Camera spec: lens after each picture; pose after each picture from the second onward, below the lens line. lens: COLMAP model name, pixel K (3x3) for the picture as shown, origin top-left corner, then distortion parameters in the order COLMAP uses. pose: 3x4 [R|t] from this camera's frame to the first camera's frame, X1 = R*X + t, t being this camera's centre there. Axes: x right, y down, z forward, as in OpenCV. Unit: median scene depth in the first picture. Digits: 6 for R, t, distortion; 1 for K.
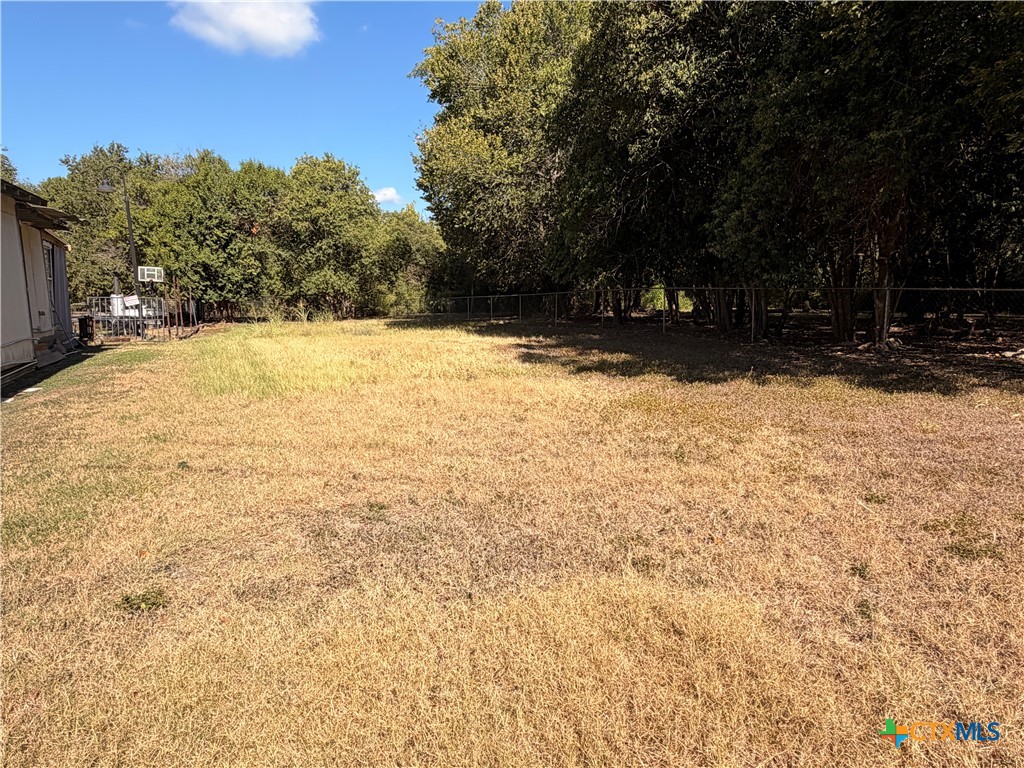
lens RADIAL K [[629.9, 0, 512.0], [0, 629.9, 384.0], [0, 0, 1]] dist [-0.003309, -0.000292]
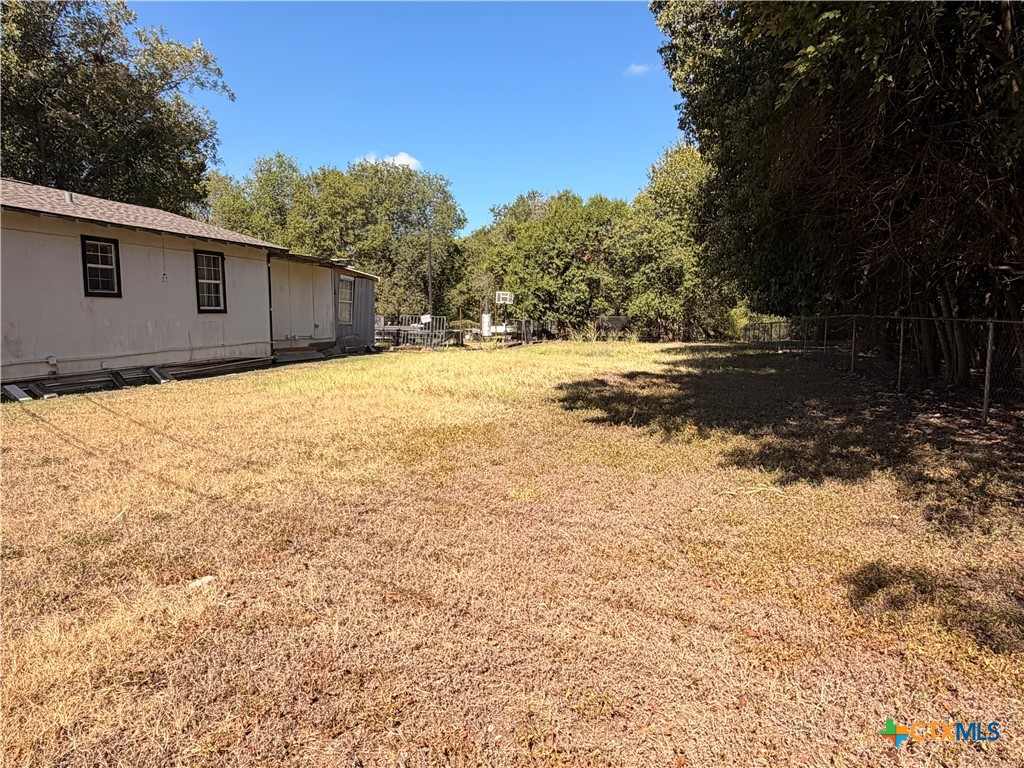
lens RADIAL K [[629.9, 0, 512.0], [0, 629.9, 384.0], [0, 0, 1]] dist [-0.003309, -0.000292]
pose [[0.765634, 0.084202, -0.637741, 0.215054], [-0.106275, 0.994330, 0.003695, -0.014462], [0.634436, 0.064947, 0.770242, 0.078885]]
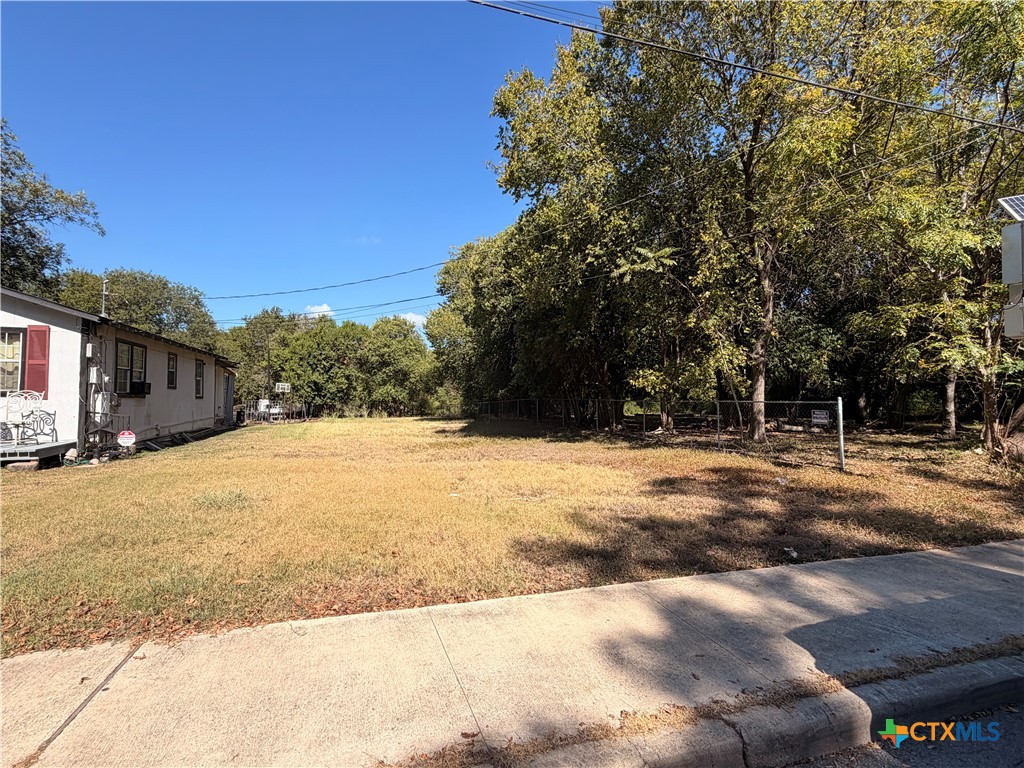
lens RADIAL K [[500.0, 0, 512.0], [0, 500.0, 384.0], [0, 0, 1]] dist [-0.000685, 0.000117]
pose [[0.993856, 0.007334, -0.110436, 0.169148], [-0.026821, 0.984020, -0.176028, 0.032411], [0.107380, 0.177909, 0.978171, -0.225715]]
